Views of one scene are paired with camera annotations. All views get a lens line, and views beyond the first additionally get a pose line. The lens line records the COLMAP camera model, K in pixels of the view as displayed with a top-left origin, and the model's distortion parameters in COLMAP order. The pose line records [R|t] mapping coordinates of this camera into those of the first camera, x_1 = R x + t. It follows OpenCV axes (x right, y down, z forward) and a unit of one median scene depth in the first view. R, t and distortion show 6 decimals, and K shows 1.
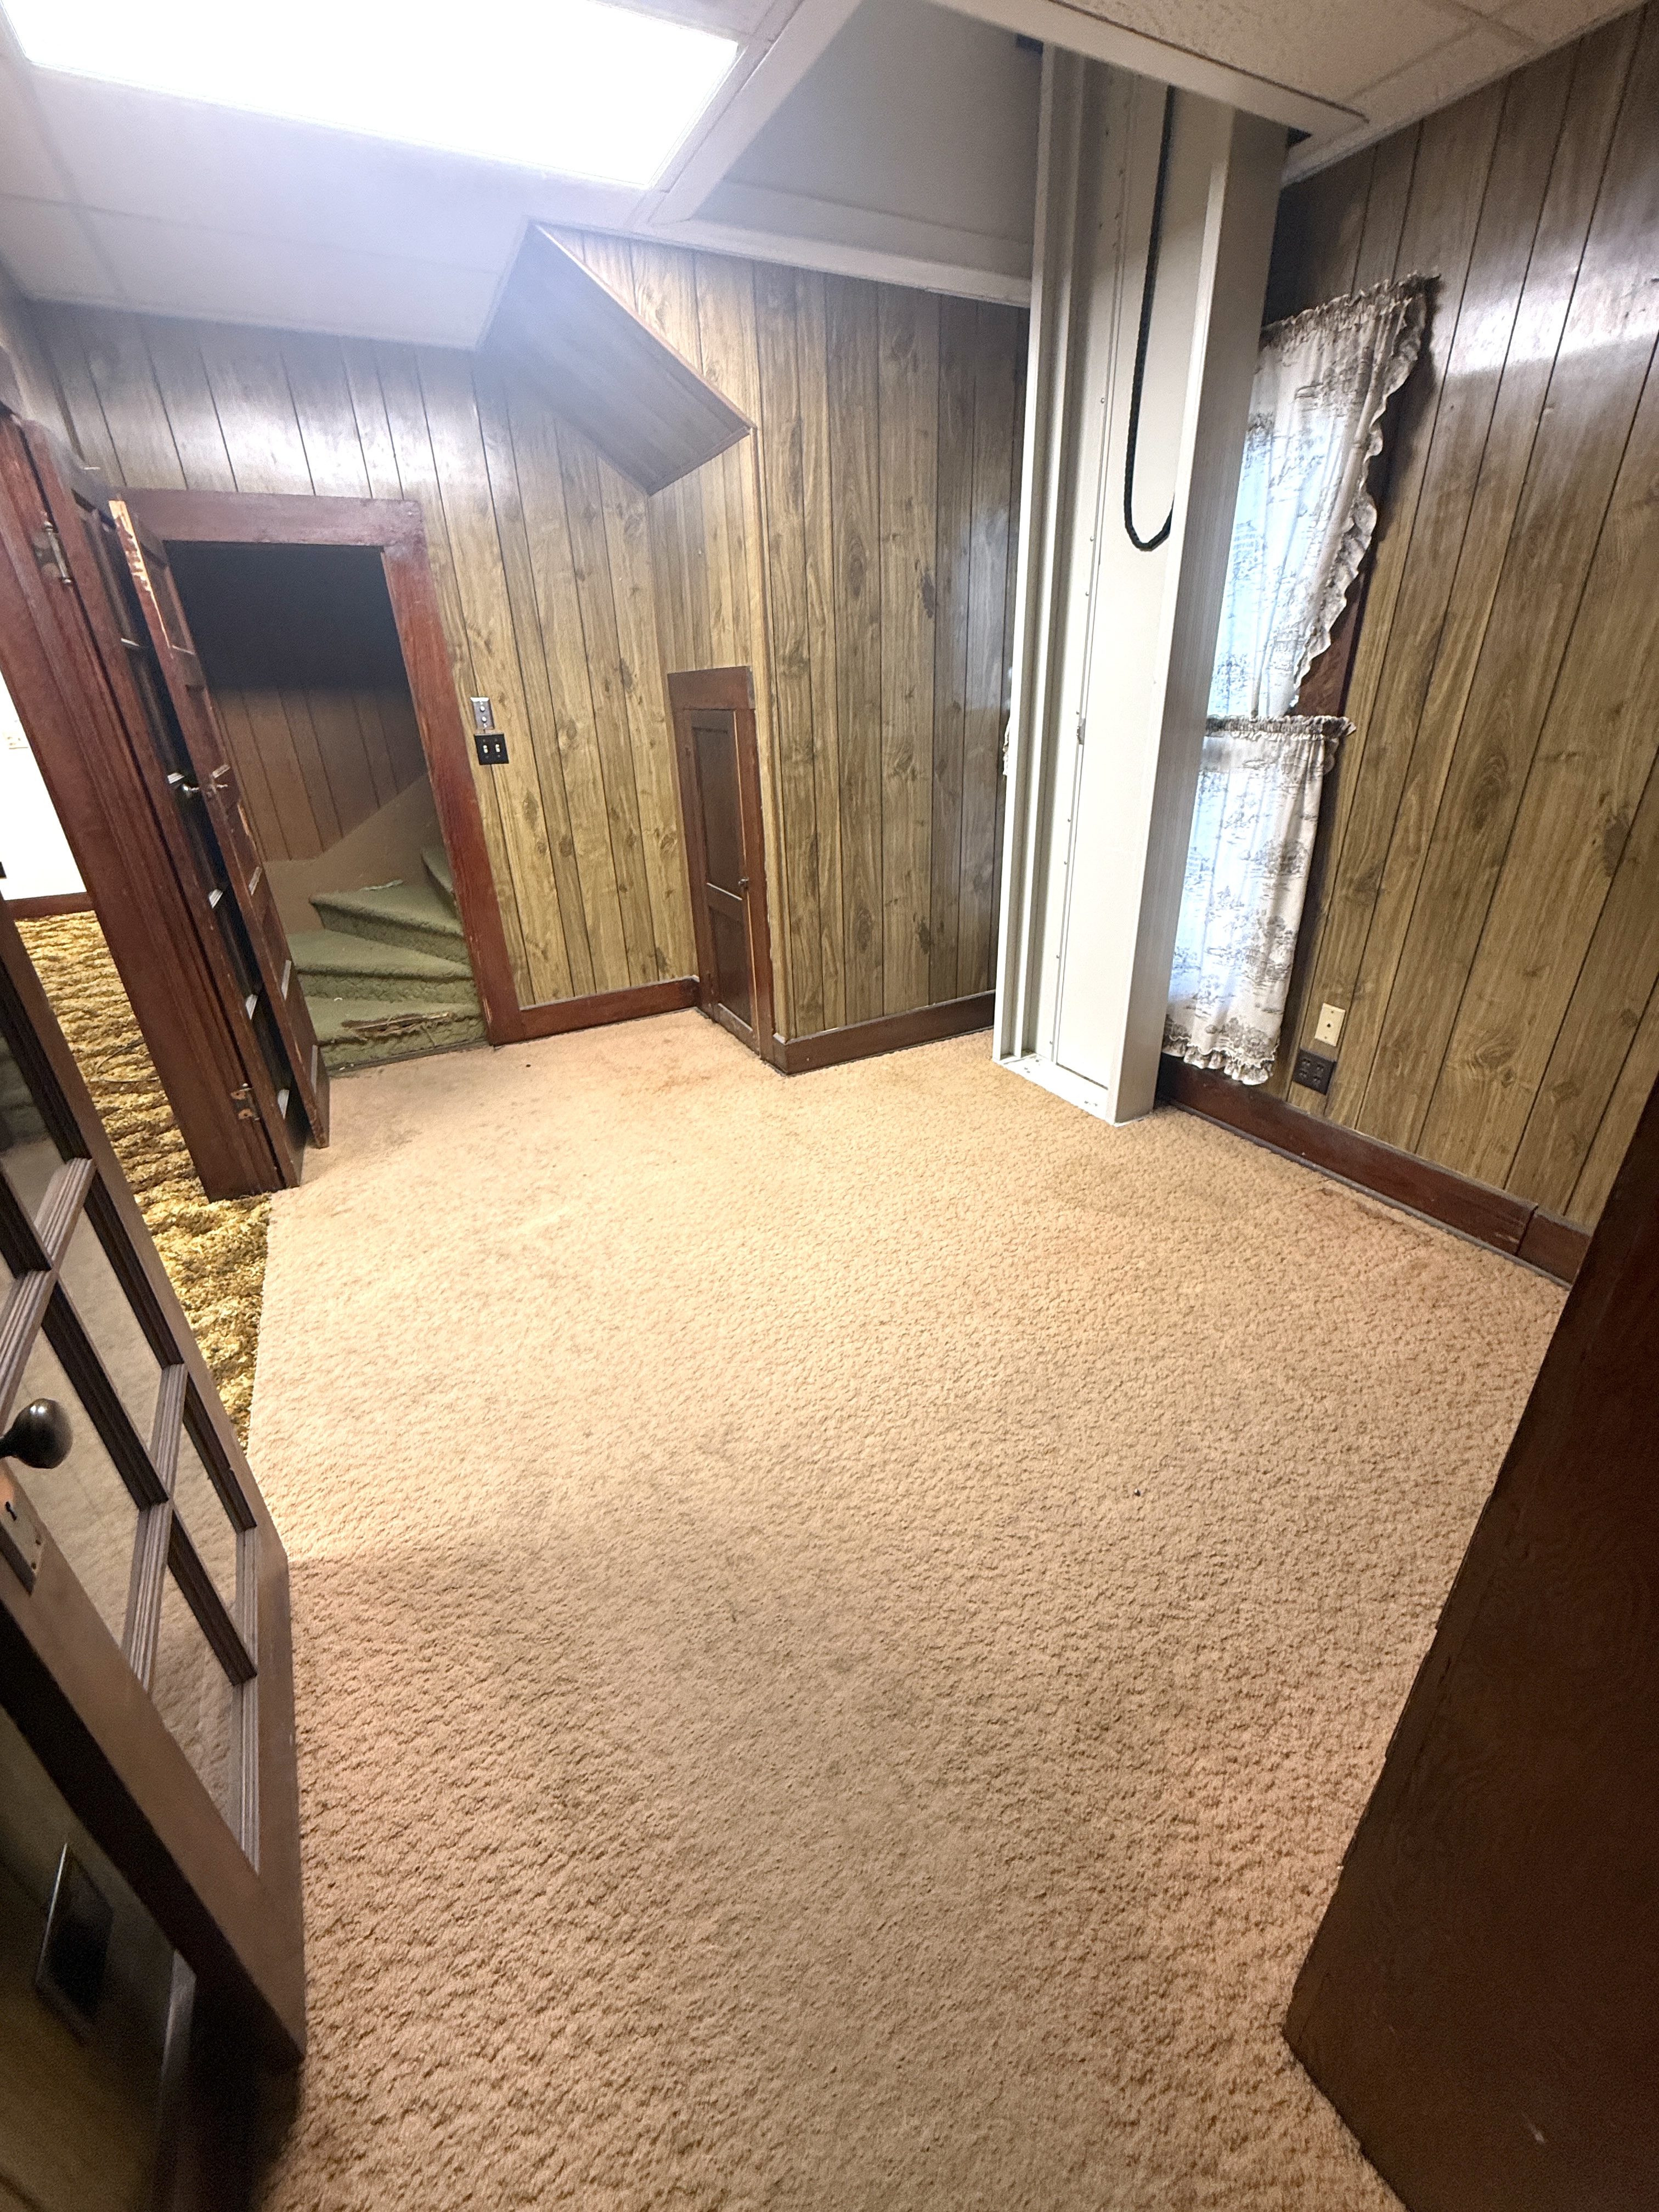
lens RADIAL K [[882.2, 0, 830.6], [0, 882.2, 1105.1], [0, 0, 1]] dist [-0.001534, 0.000496]
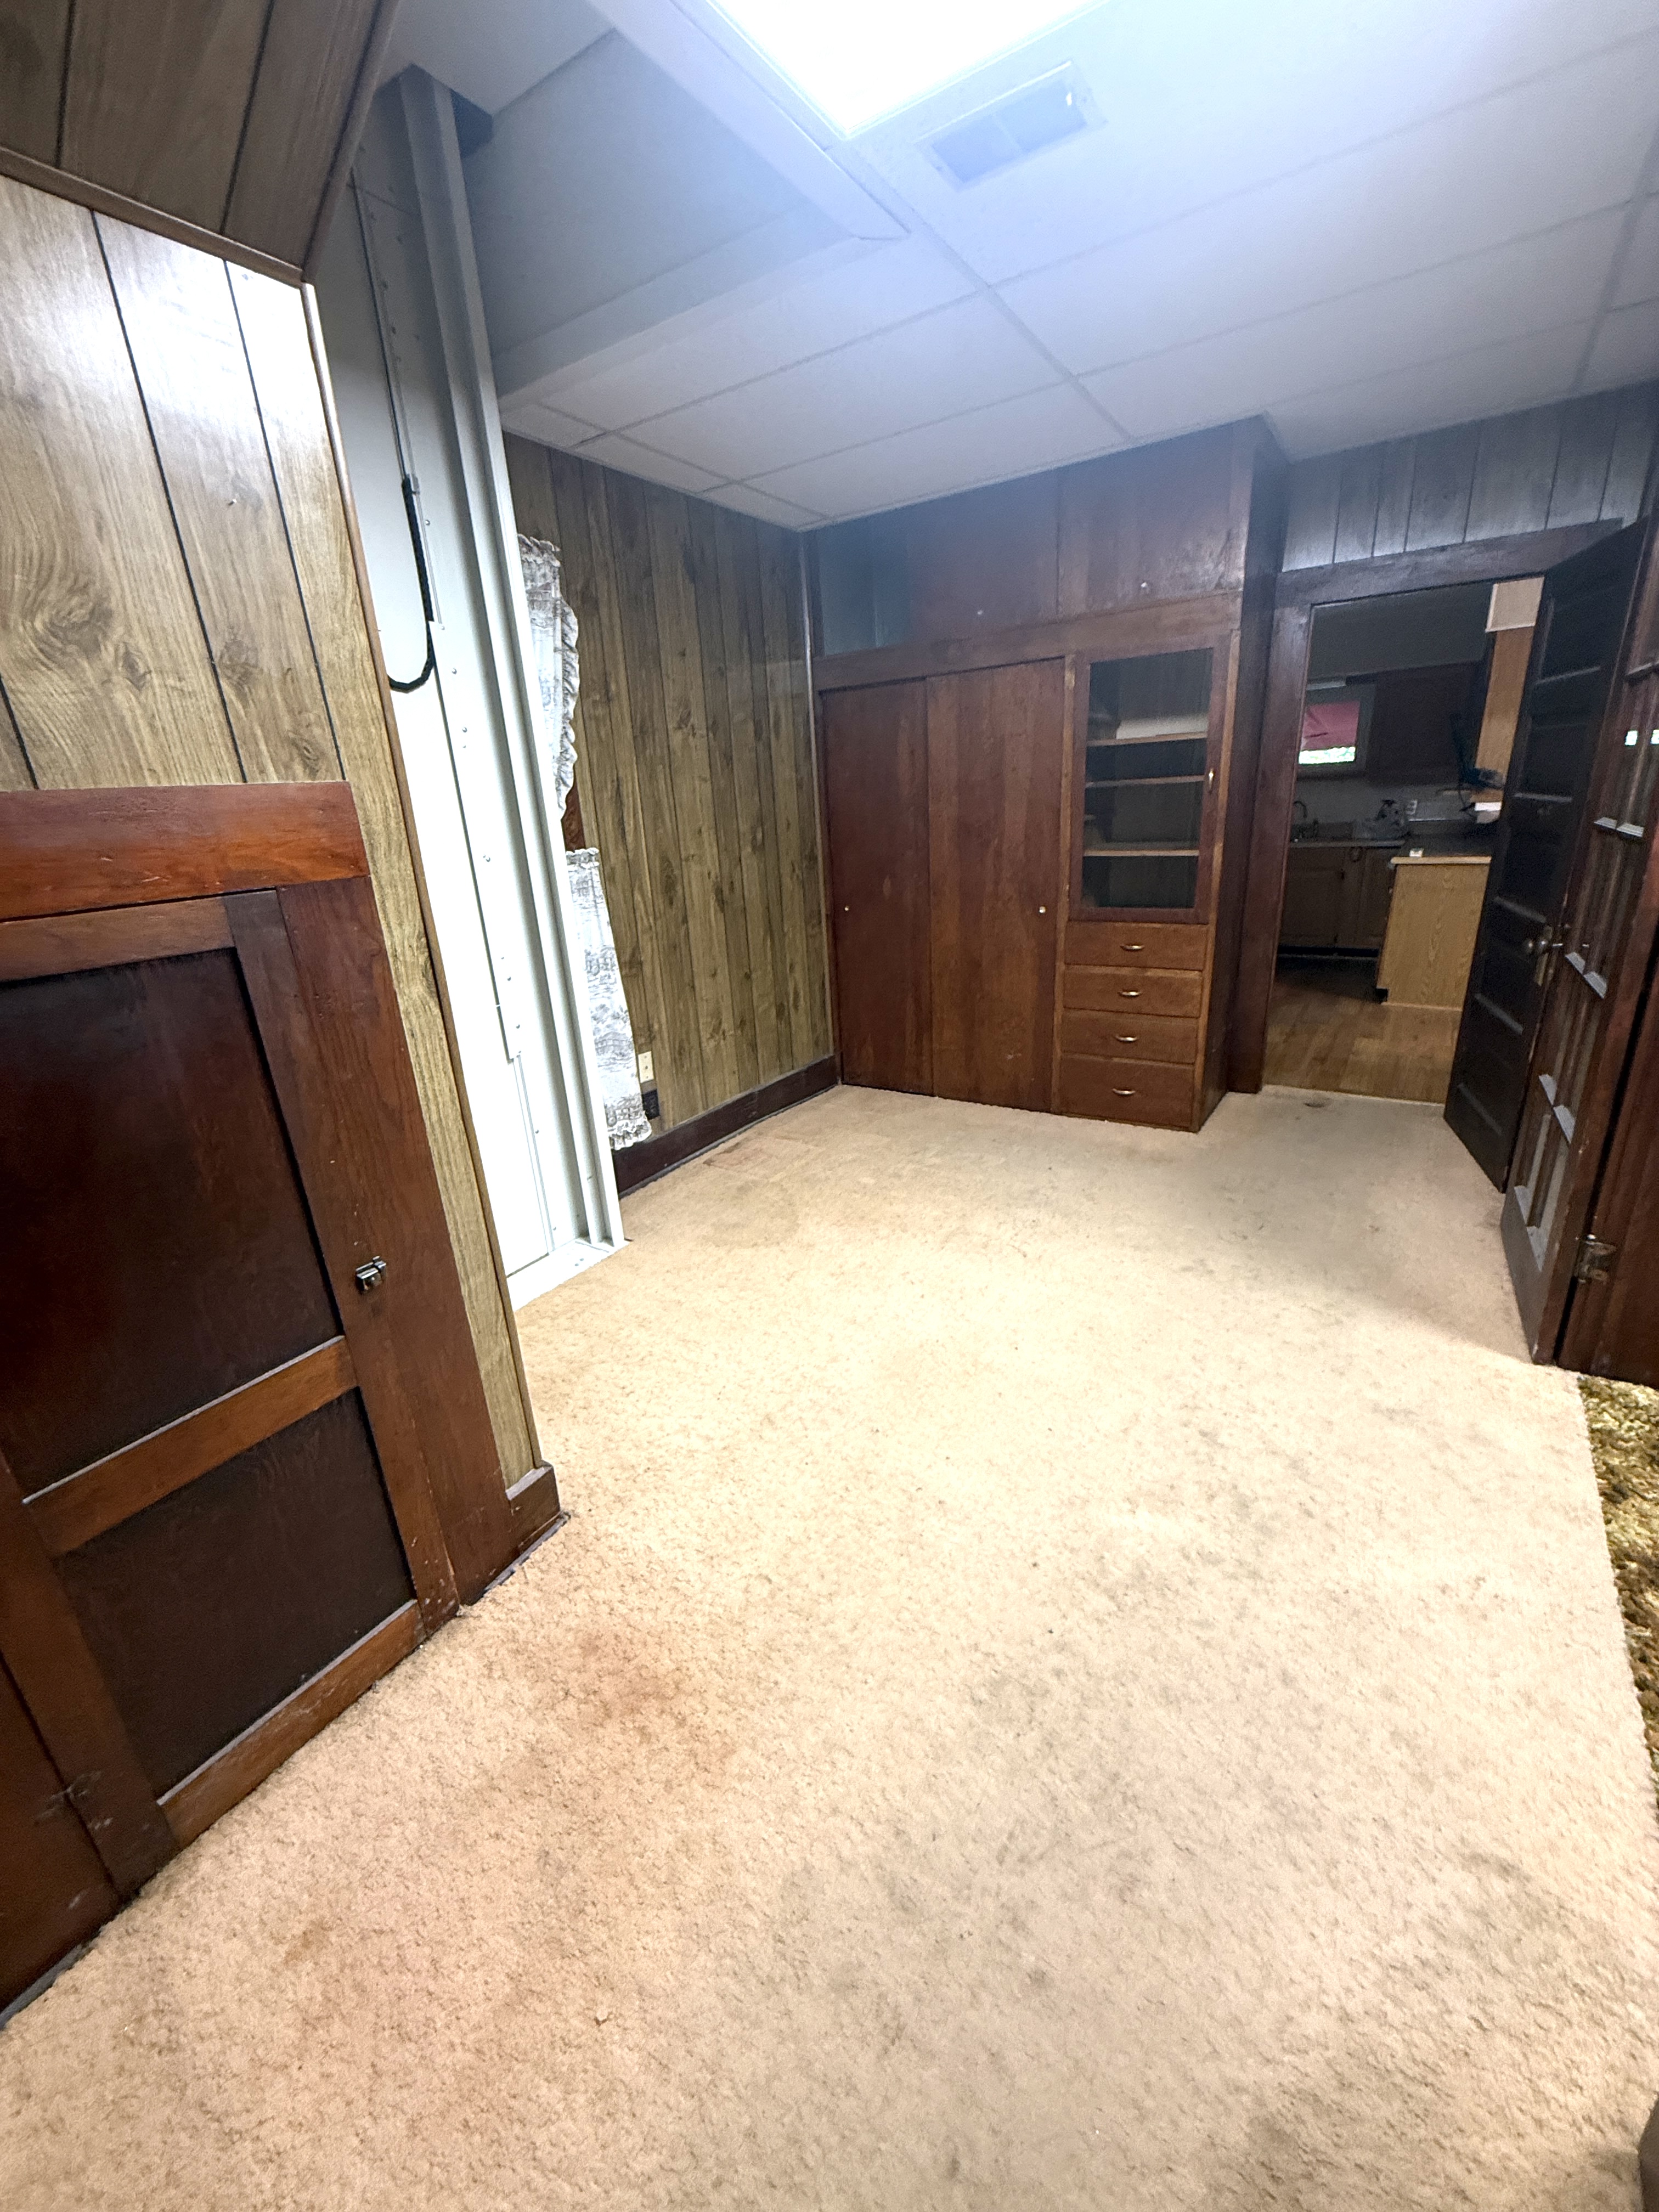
lens RADIAL K [[882.2, 0, 830.2], [0, 882.2, 1104.5], [0, 0, 1]] dist [-0.001534, 0.000496]
pose [[-0.476907, -0.233055, 0.847493, -0.753258], [0.447422, 0.765566, 0.462302, -0.576127], [-0.756553, 0.599662, -0.260830, 1.256944]]
